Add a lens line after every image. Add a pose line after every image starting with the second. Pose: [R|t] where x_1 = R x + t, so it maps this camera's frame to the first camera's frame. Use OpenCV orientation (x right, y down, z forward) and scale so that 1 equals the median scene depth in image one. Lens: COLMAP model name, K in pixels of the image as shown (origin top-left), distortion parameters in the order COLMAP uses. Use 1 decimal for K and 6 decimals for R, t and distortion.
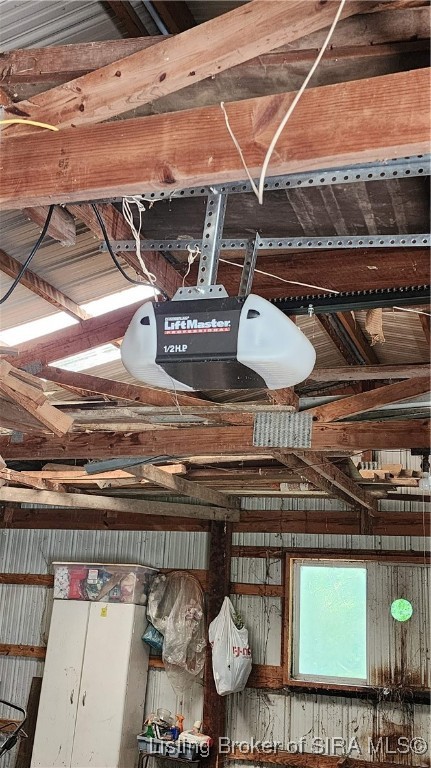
lens RADIAL K [[826.0, 0, 215.5], [0, 826.0, 384.0], [0, 0, 1]] dist [0.217473, -0.570718]
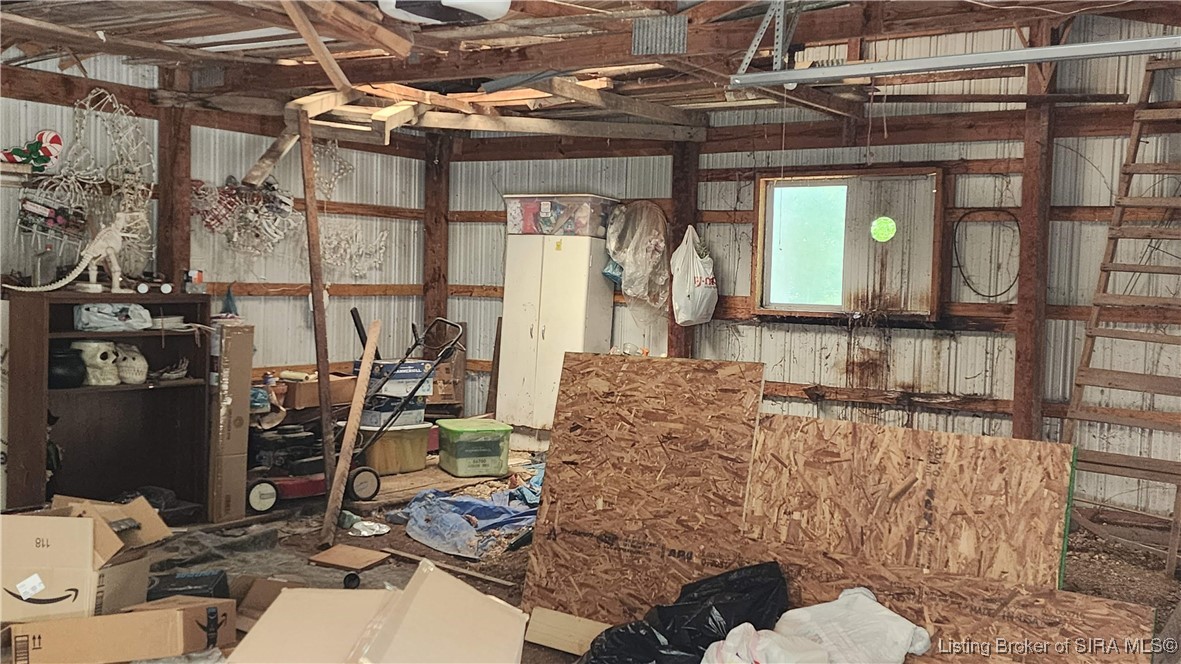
lens RADIAL K [[1270.2, 0, 600.1], [0, 1270.2, 347.1], [0, 0, 1]] dist [0.217473, -0.570718]
pose [[0.978053, -0.015460, -0.207782, 0.202722], [0.076853, 0.953693, 0.290798, -0.024722], [0.193665, -0.300385, 0.933950, -0.332813]]
